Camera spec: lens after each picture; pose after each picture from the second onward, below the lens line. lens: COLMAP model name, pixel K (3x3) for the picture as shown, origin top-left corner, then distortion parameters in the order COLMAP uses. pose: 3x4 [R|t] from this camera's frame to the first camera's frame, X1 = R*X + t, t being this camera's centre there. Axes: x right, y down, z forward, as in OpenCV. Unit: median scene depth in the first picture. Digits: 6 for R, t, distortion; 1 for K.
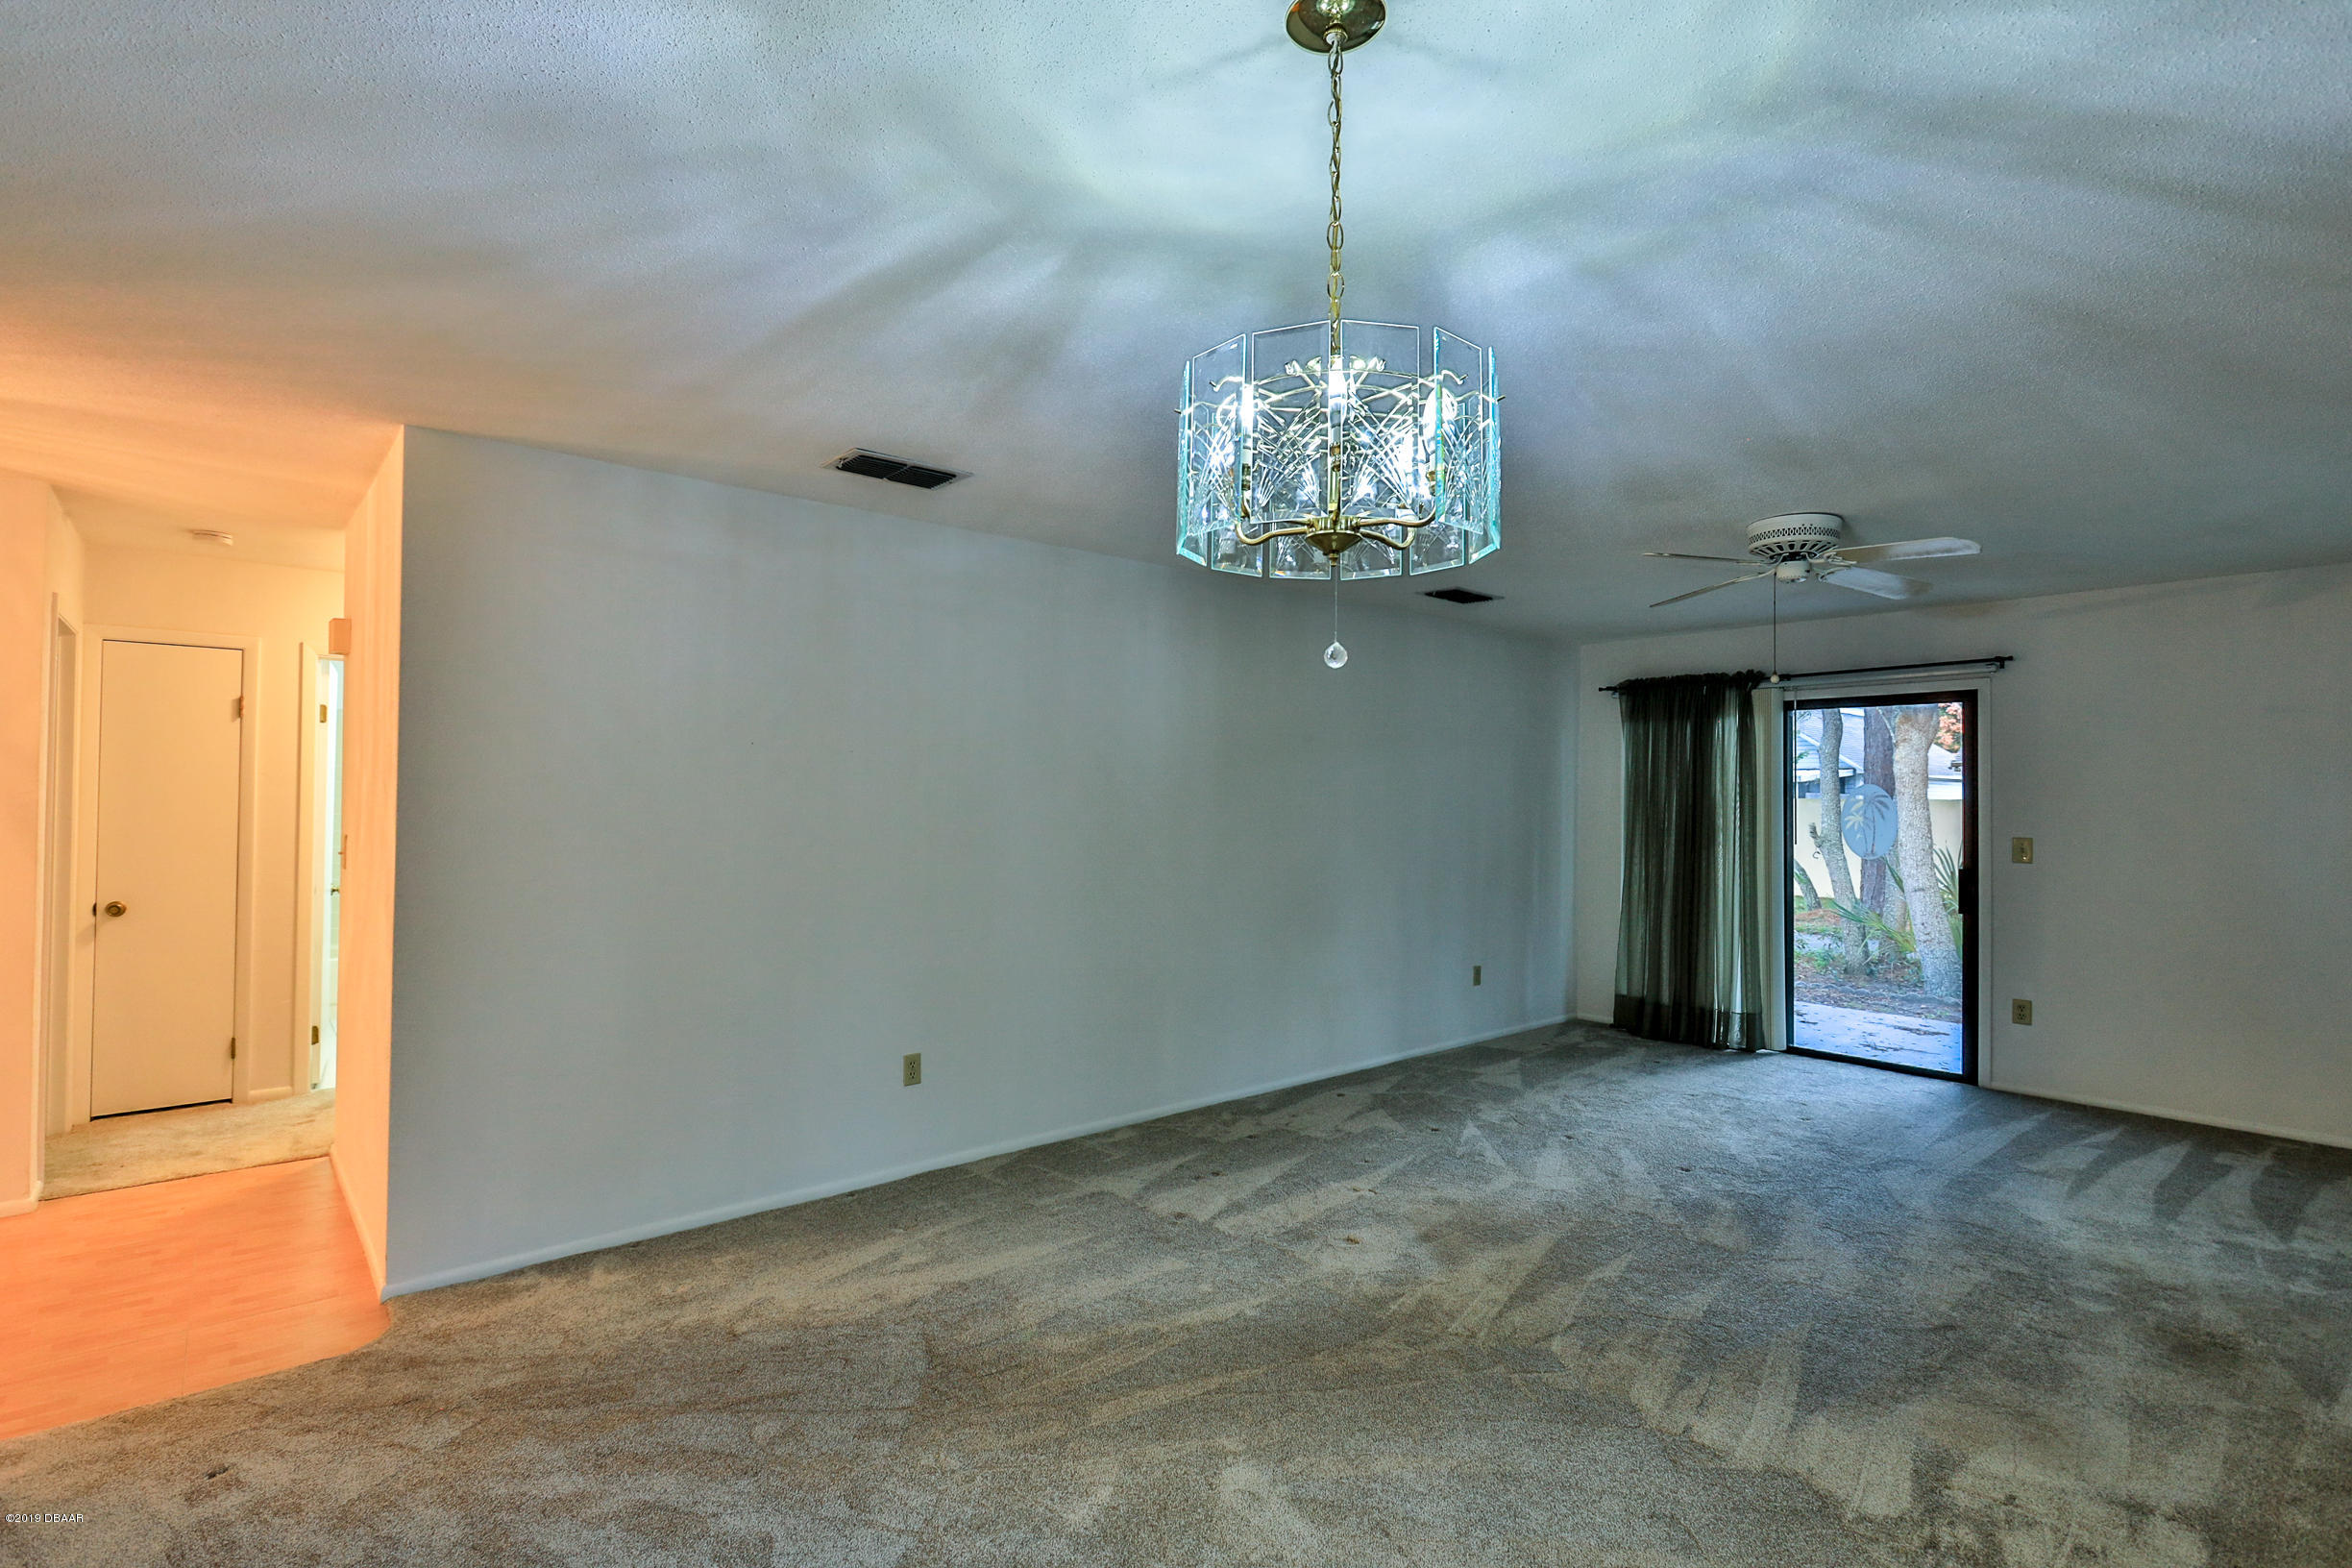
lens RADIAL K [[1103.5, 0, 1091.3], [0, 1103.5, 798.0], [0, 0, 1]] dist [0.003264, 0.000635]
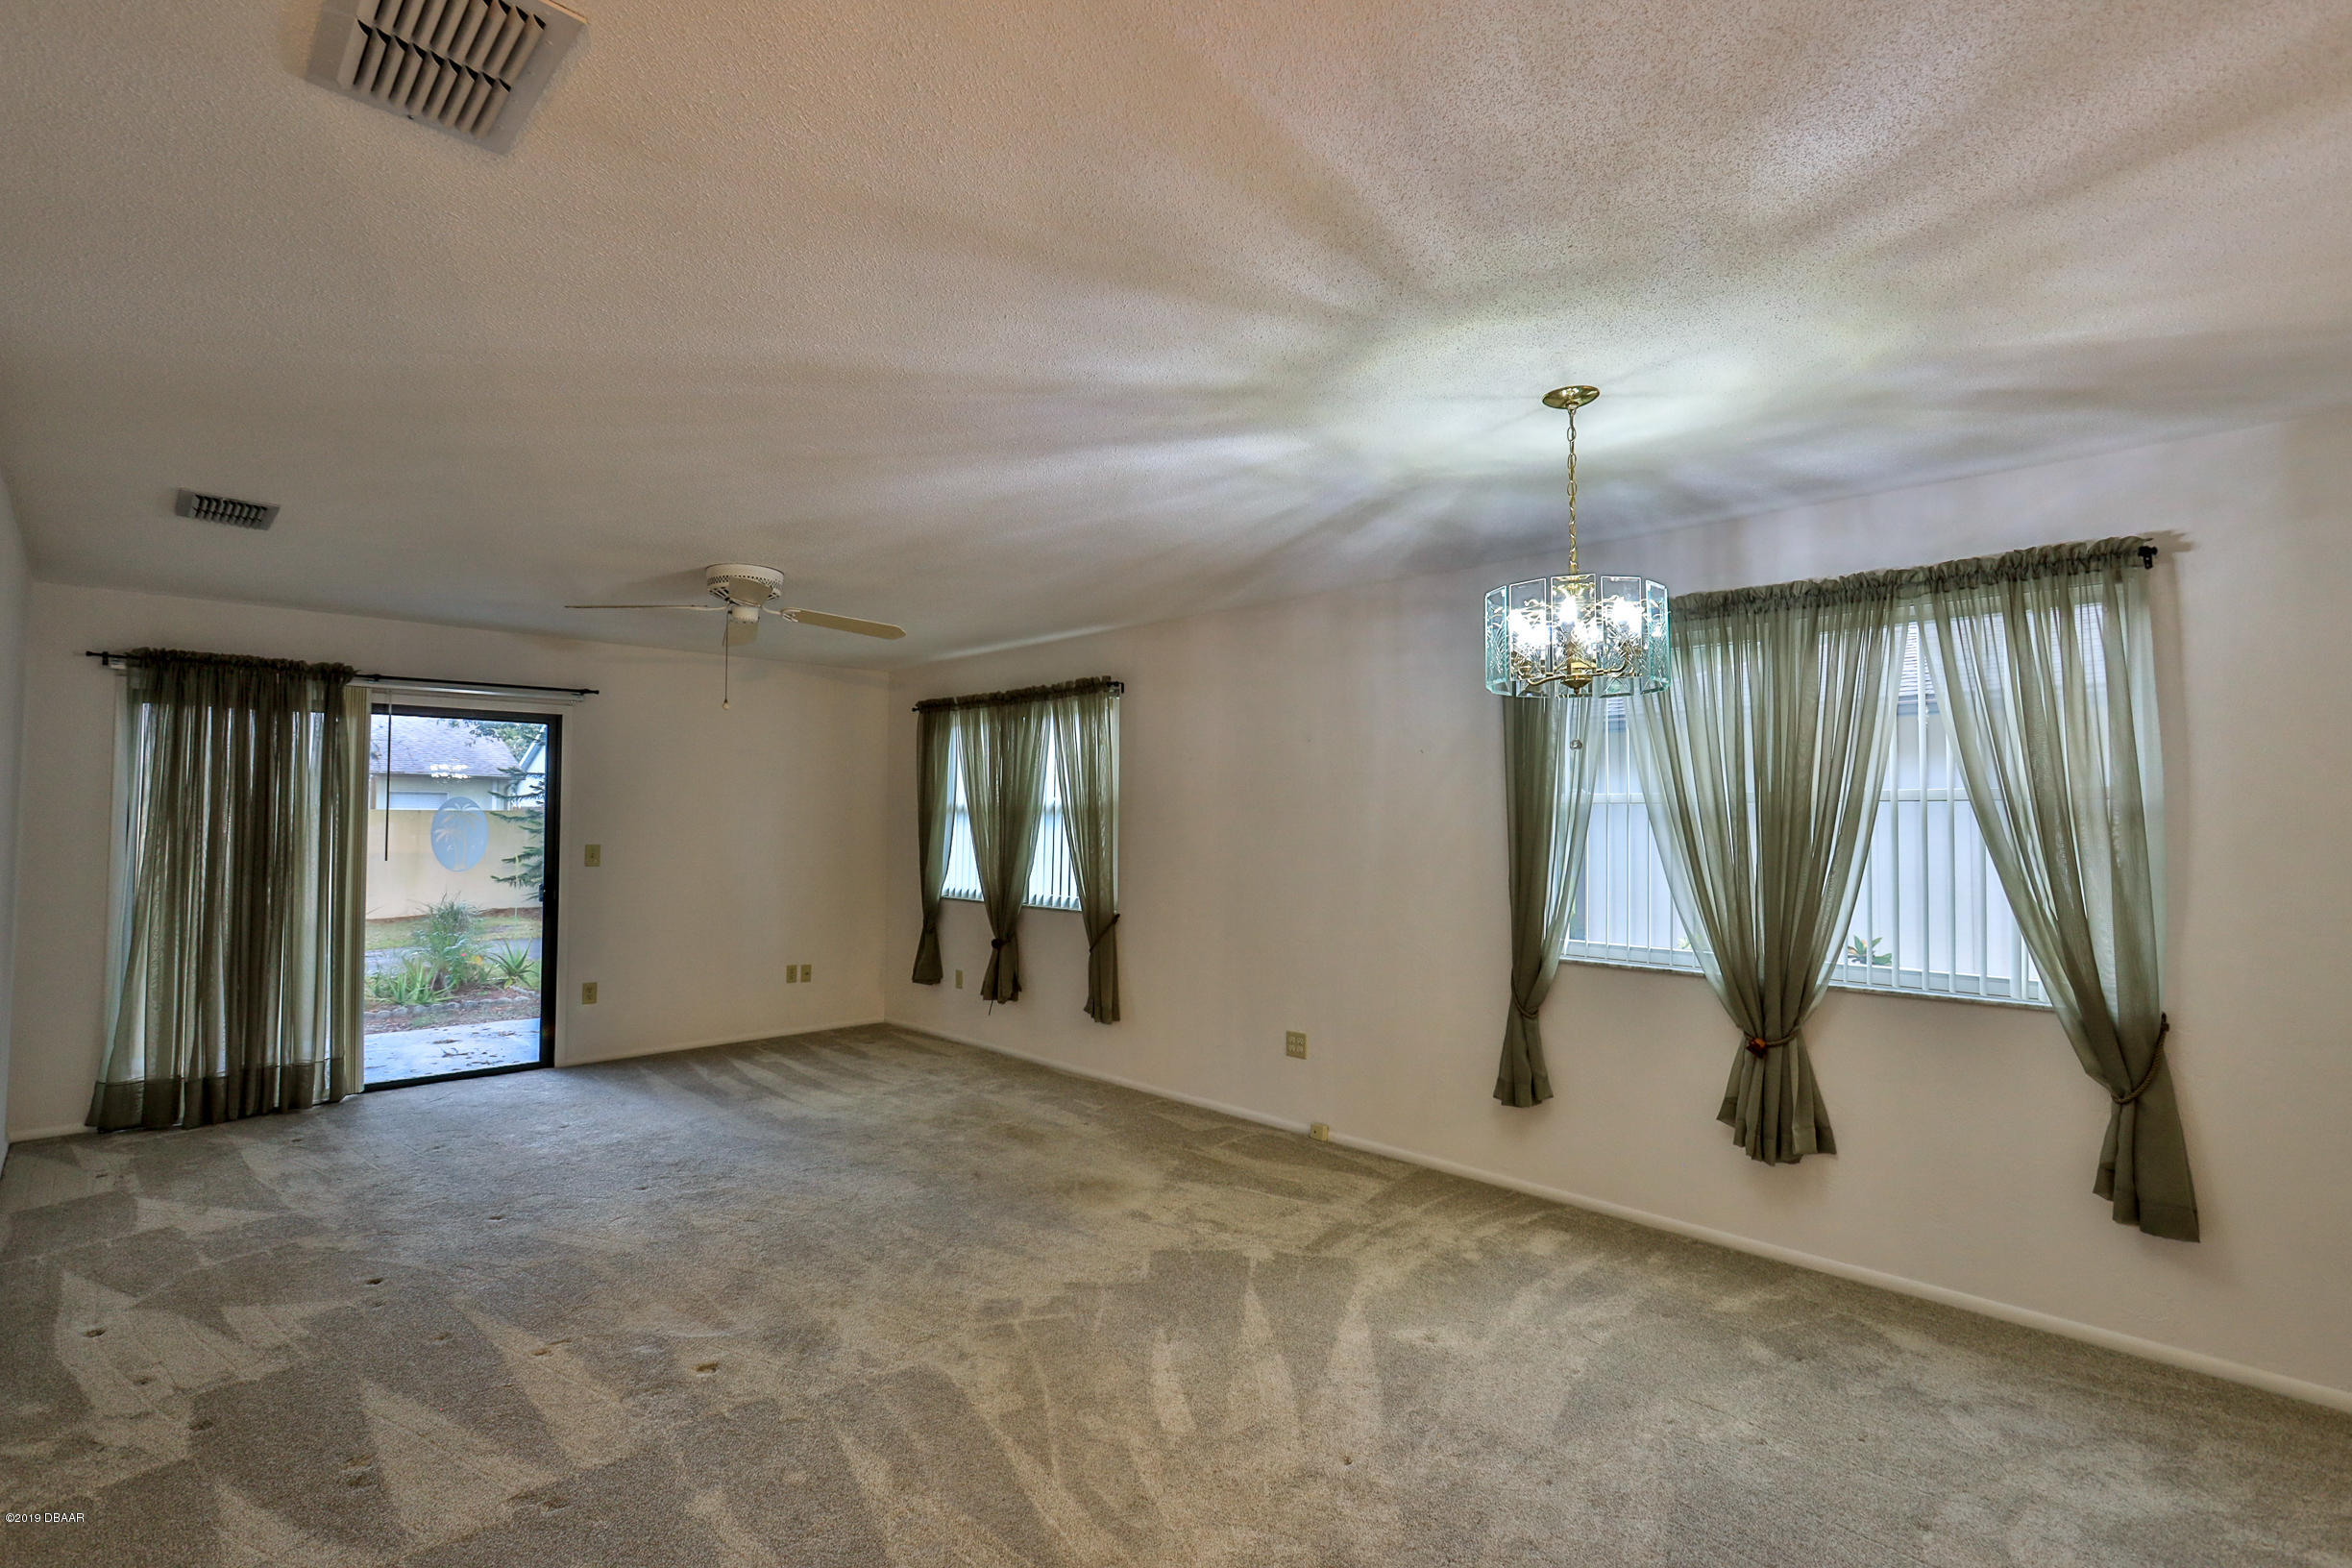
lens RADIAL K [[1103.5, 0, 1215.9], [0, 1103.5, 783.3], [0, 0, 1]] dist [0.003264, 0.000635]
pose [[-0.127595, 0.026206, 0.991480, -0.585150], [-0.006243, 0.999610, -0.027225, -0.002225], [-0.991807, -0.009664, -0.127381, 0.701638]]
